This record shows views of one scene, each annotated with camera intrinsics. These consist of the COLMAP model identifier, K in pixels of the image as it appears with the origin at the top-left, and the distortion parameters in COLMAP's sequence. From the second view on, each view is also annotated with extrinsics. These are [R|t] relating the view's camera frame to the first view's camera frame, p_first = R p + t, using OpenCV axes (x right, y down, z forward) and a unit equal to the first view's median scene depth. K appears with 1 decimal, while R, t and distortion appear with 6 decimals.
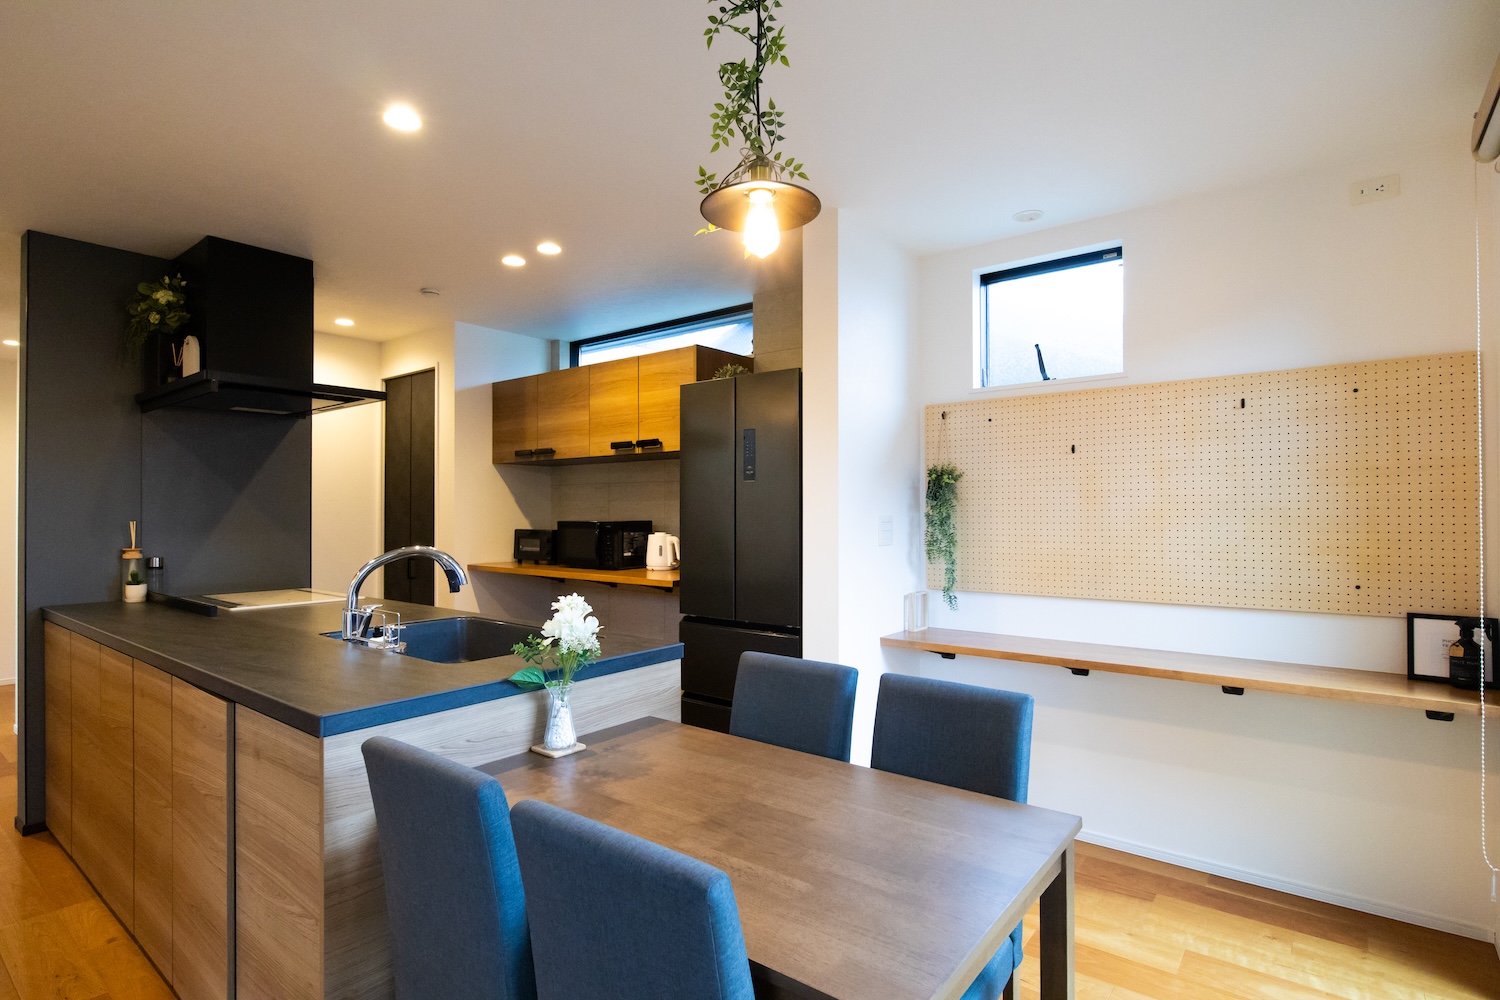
lens RADIAL K [[742.4, 0, 750.0], [0, 742.4, 500.0], [0, 0, 1]] dist [-0.001334, 0.000312]
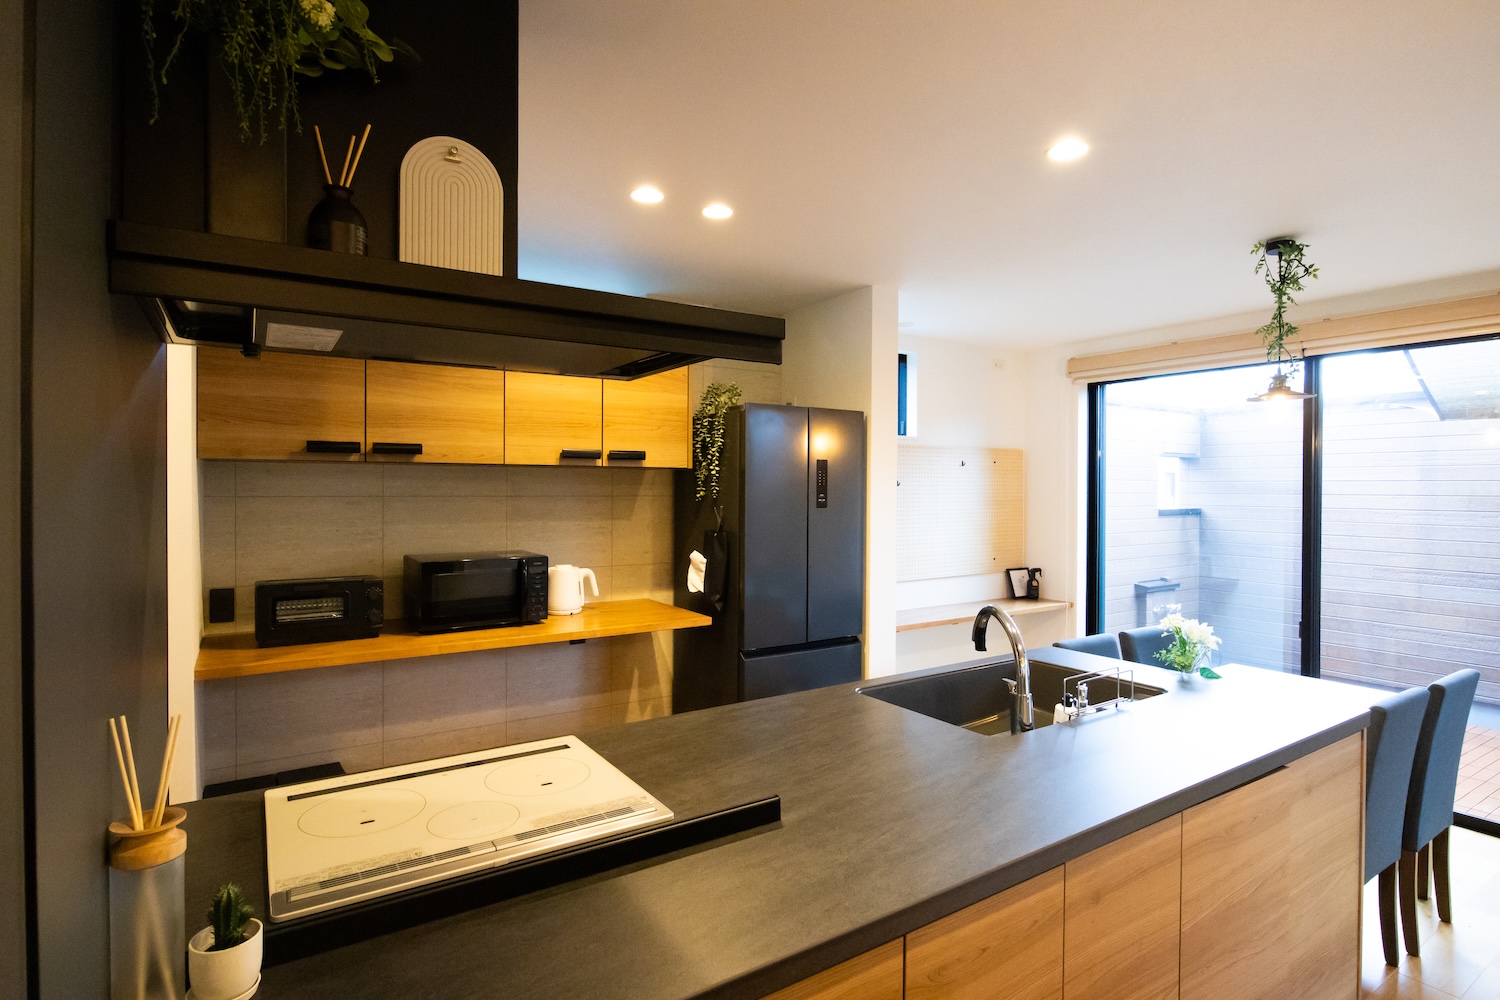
lens RADIAL K [[742.4, 0, 750.0], [0, 742.4, 500.0], [0, 0, 1]] dist [-0.001334, 0.000312]
pose [[0.323834, -0.010182, 0.946059, -0.801155], [-0.017678, 0.999702, 0.016810, -0.041490], [-0.945949, -0.022168, 0.323558, 0.576920]]
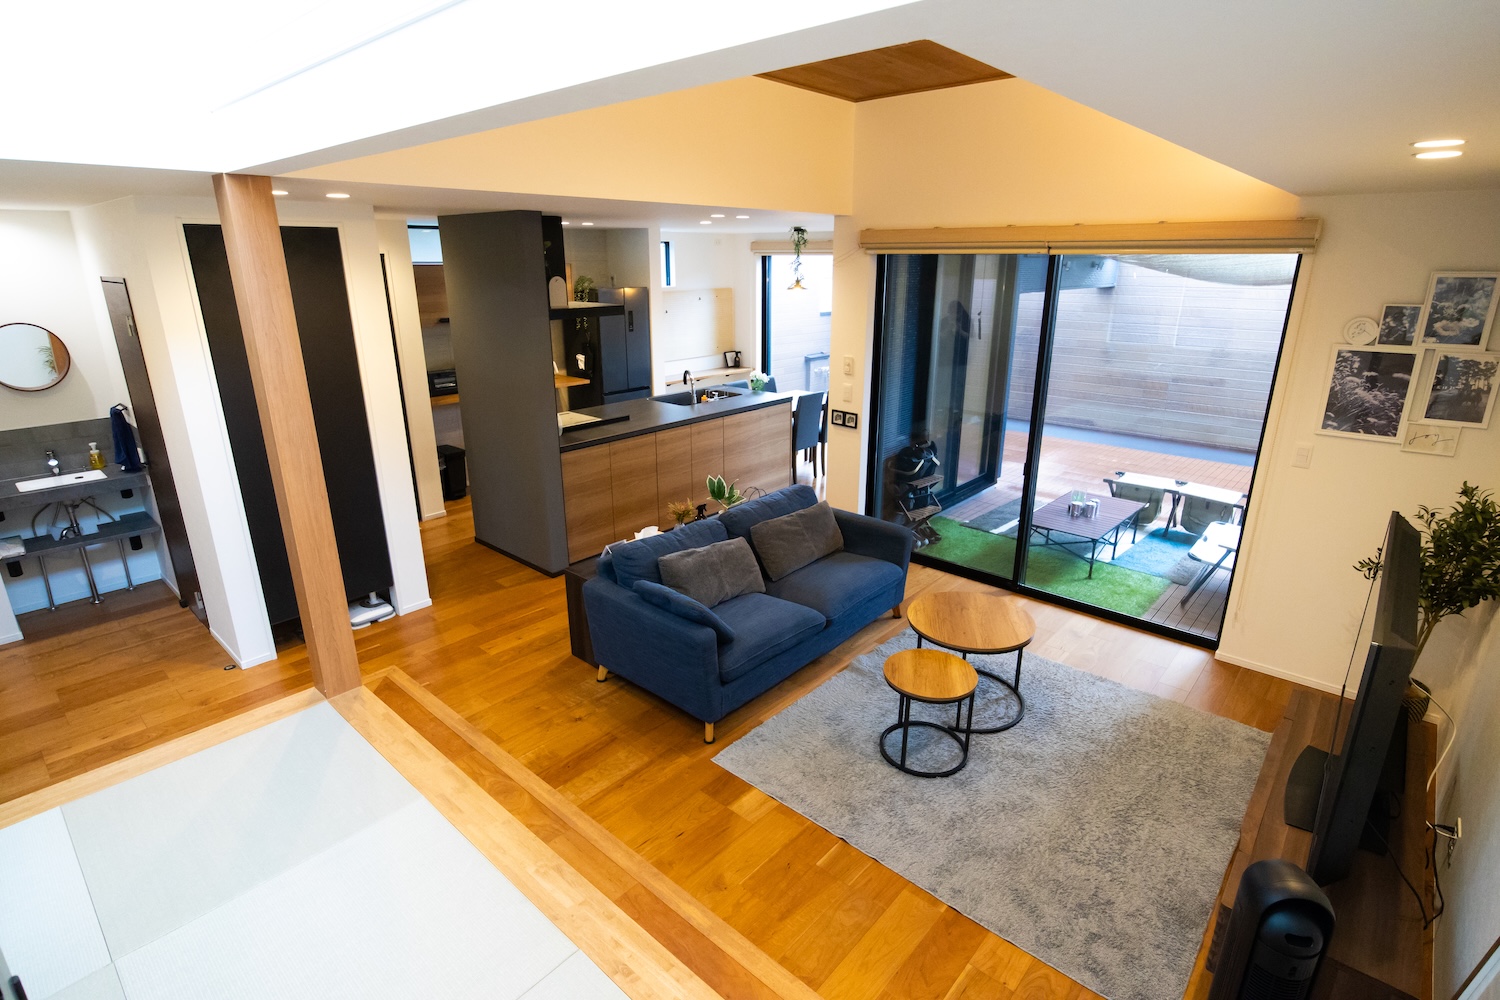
lens RADIAL K [[742.4, 0, 750.0], [0, 742.4, 500.0], [0, 0, 1]] dist [-0.001334, 0.000312]
pose [[0.061010, -0.309873, 0.948819, -1.927923], [-0.020107, 0.950015, 0.311556, -0.209398], [-0.997935, -0.038085, 0.051730, 0.345689]]
